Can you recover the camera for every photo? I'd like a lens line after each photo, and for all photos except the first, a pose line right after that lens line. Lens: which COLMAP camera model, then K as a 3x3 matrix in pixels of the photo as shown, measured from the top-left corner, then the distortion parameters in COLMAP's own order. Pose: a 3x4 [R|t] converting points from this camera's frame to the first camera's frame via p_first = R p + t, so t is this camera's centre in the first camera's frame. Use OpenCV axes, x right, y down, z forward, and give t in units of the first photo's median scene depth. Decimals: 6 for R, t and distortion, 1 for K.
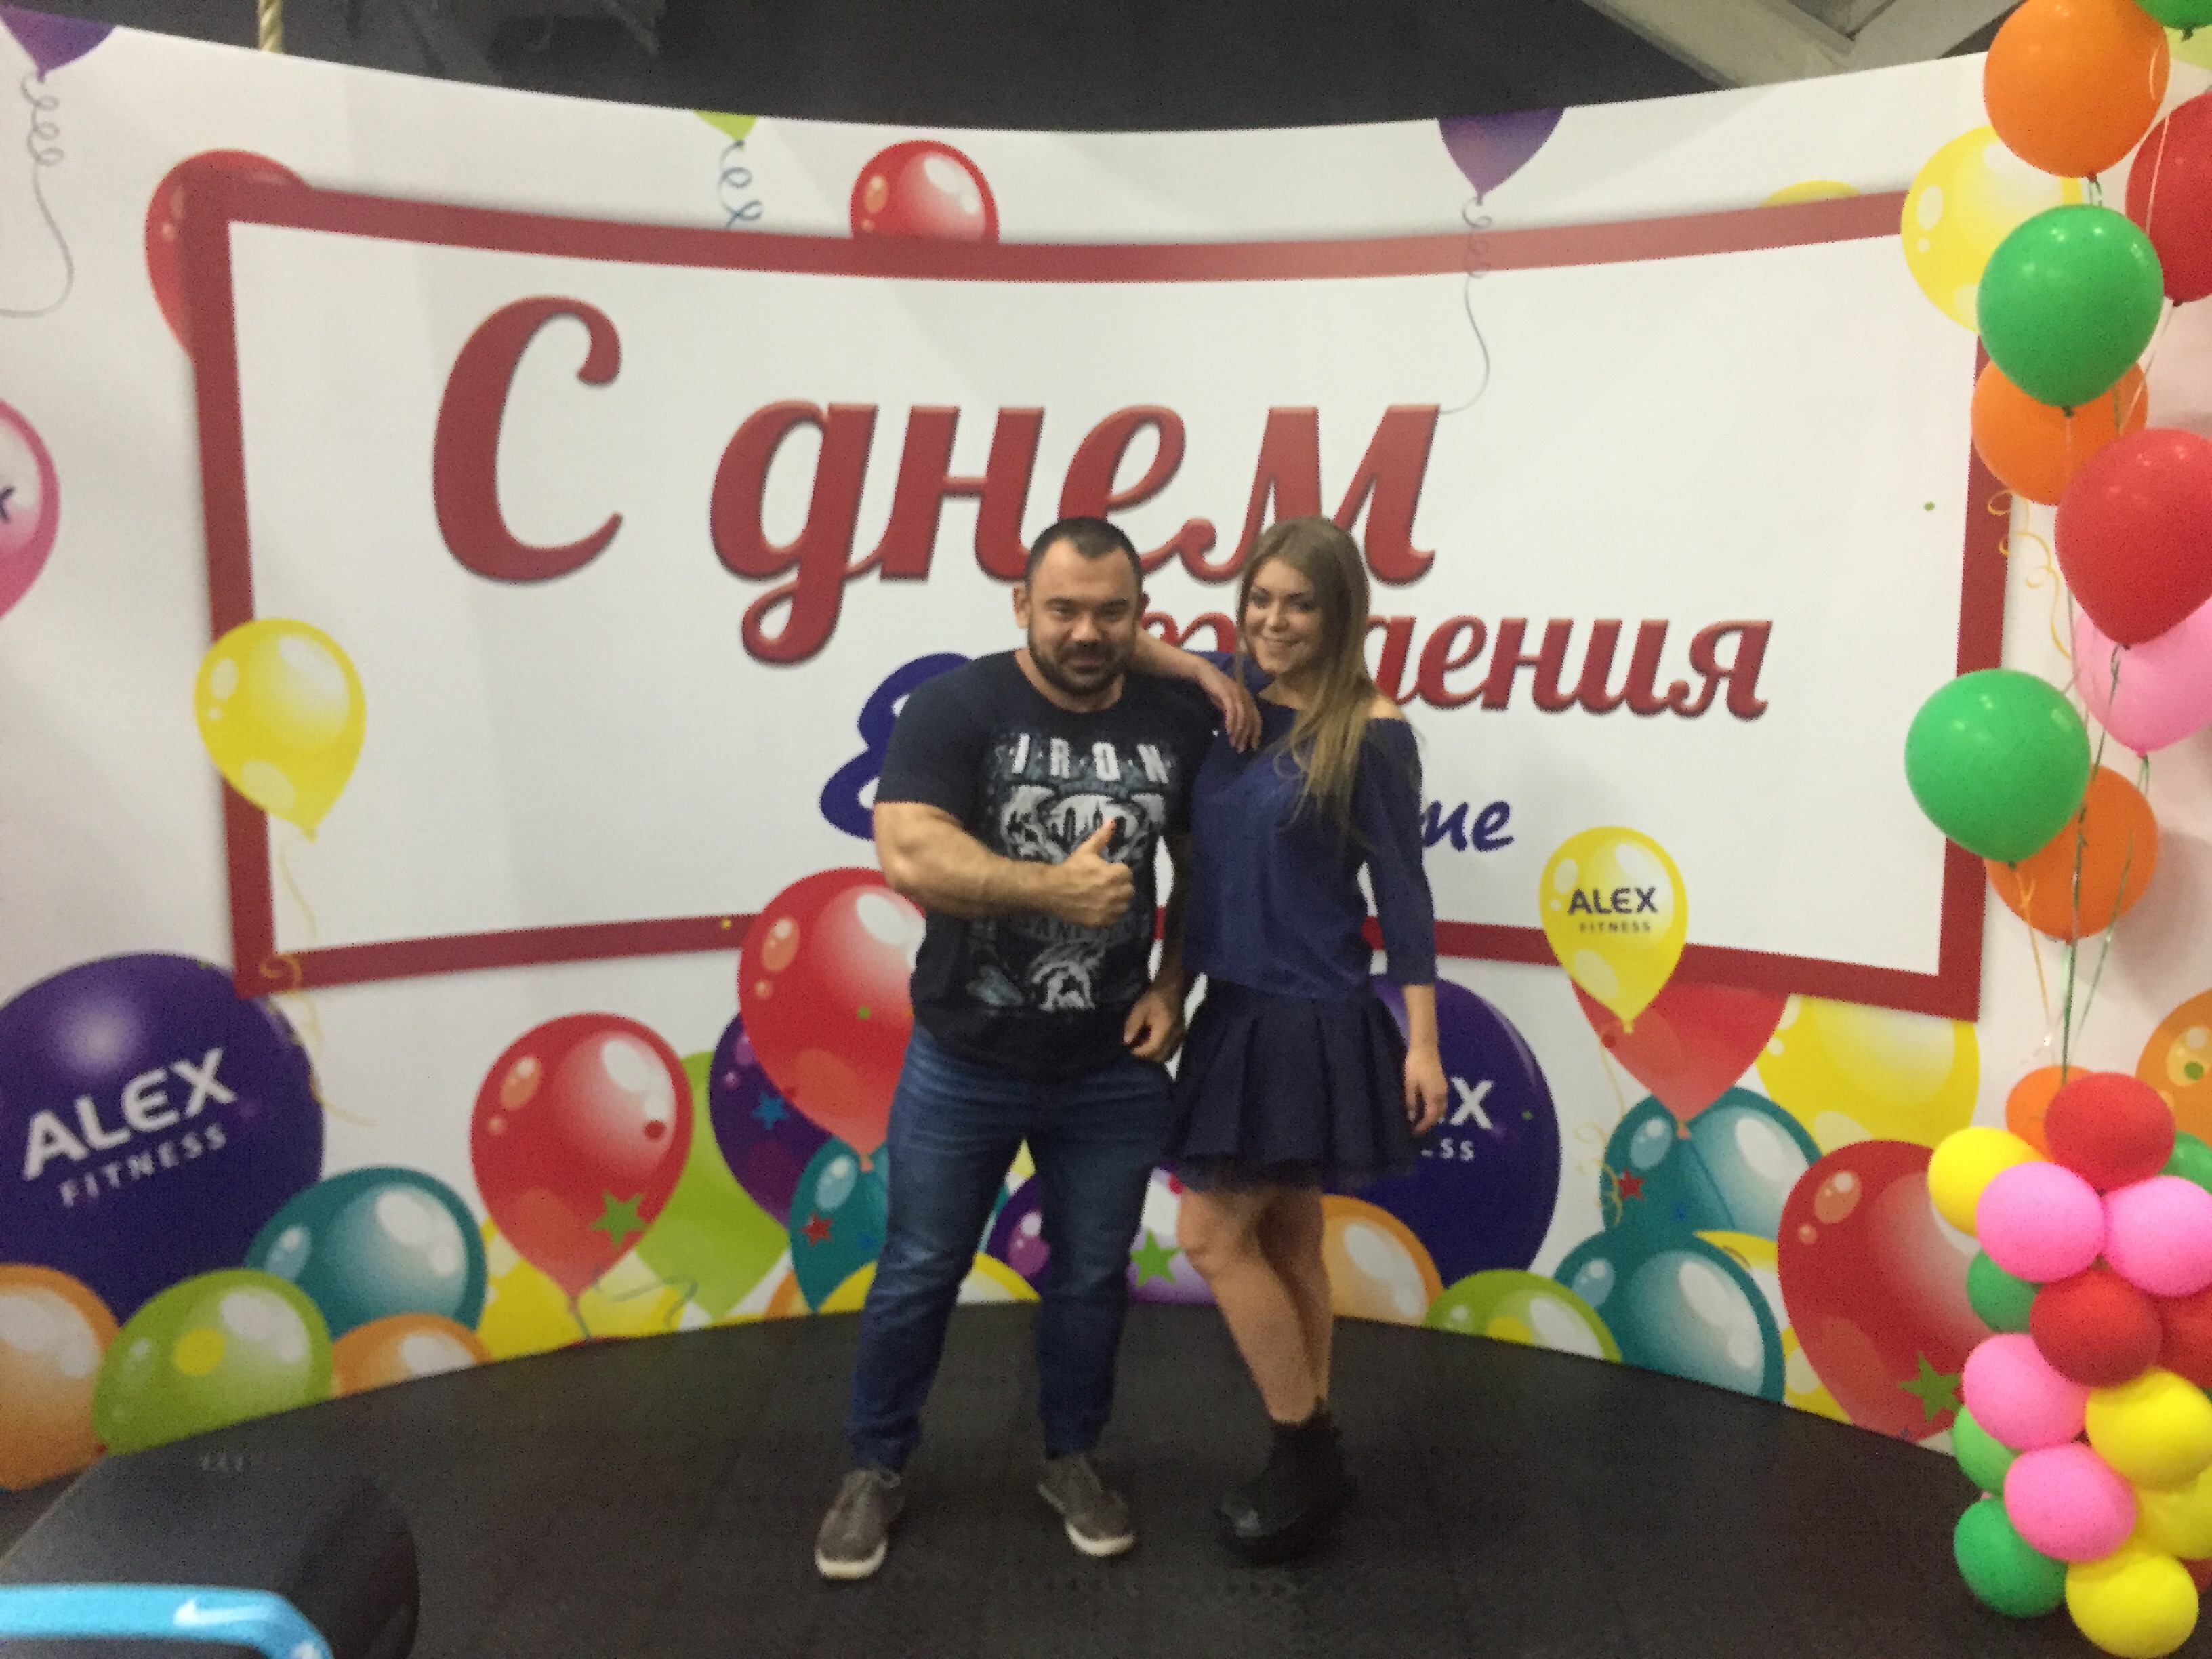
lens RADIAL K [[1883.5, 0, 1106.0], [0, 1883.5, 829.5], [0, 0, 1]] dist [-0.101965, 0.000510]
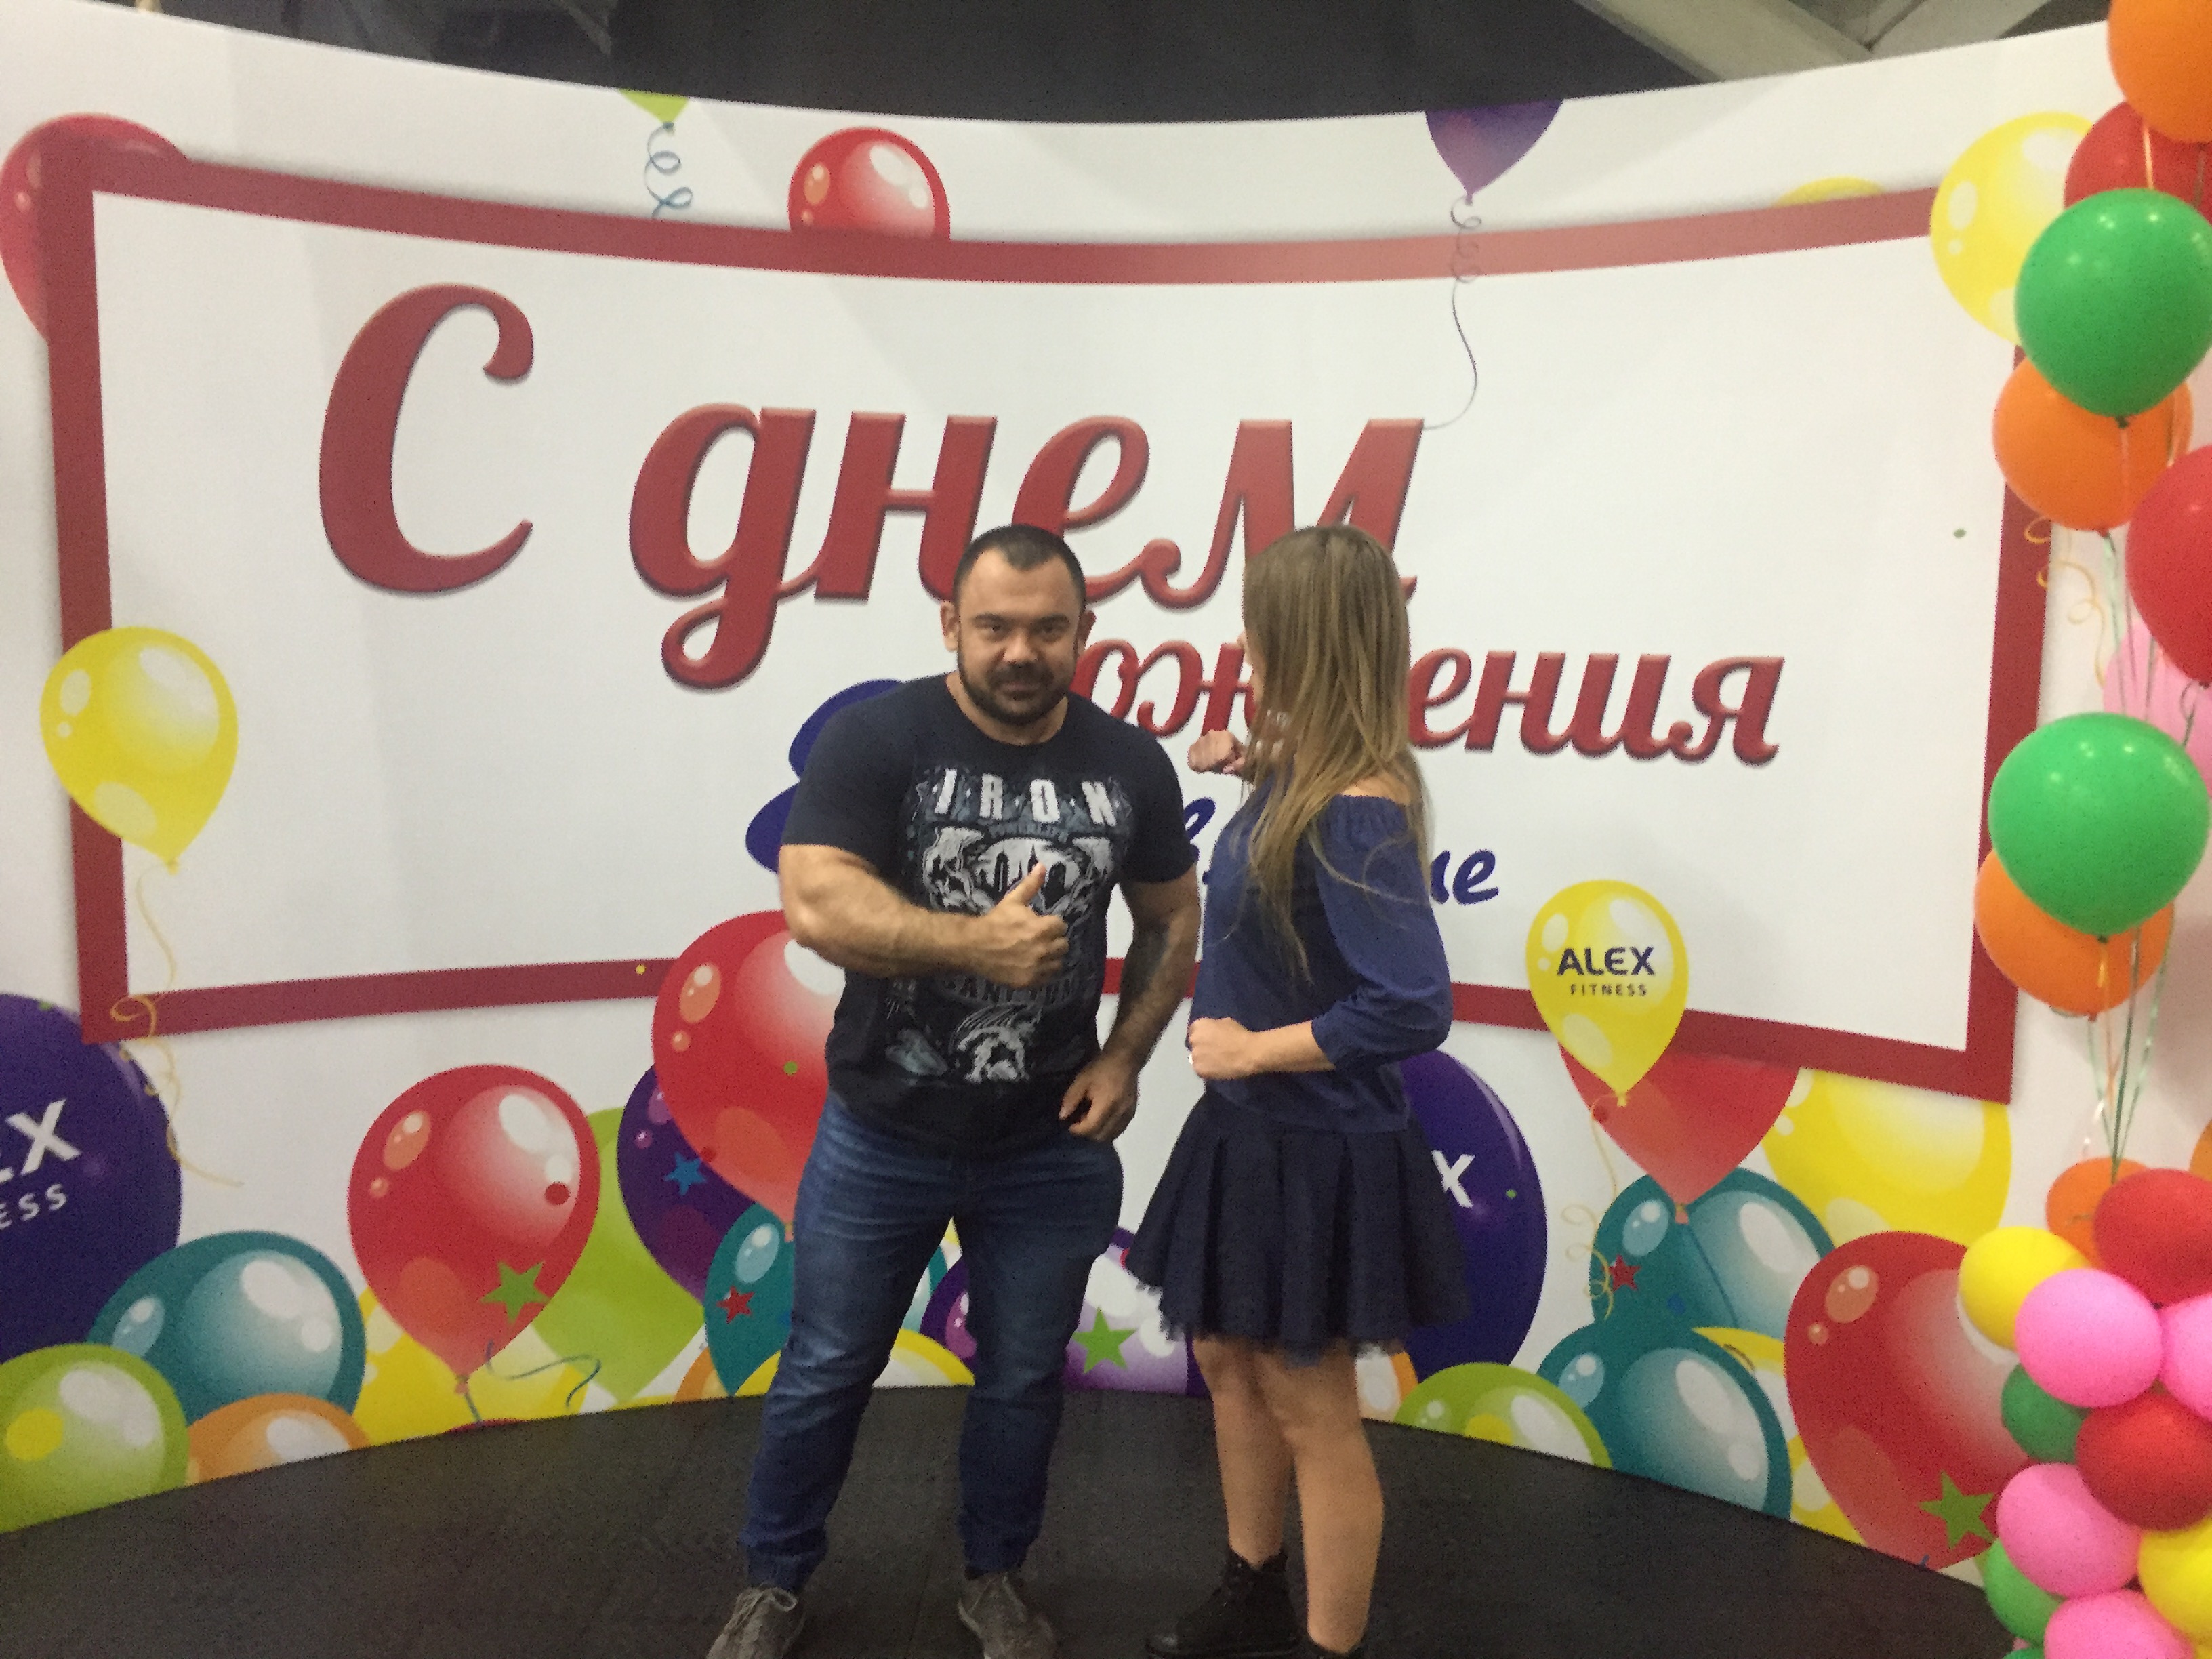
lens RADIAL K [[1849.5, 0, 1103.4], [0, 1849.5, 783.7], [0, 0, 1]] dist [-0.108667, -0.006009]
pose [[0.999861, 0.016543, 0.002262, 0.022662], [-0.016431, 0.998942, -0.042942, -0.006405], [-0.002970, 0.042899, 0.999075, 0.106460]]
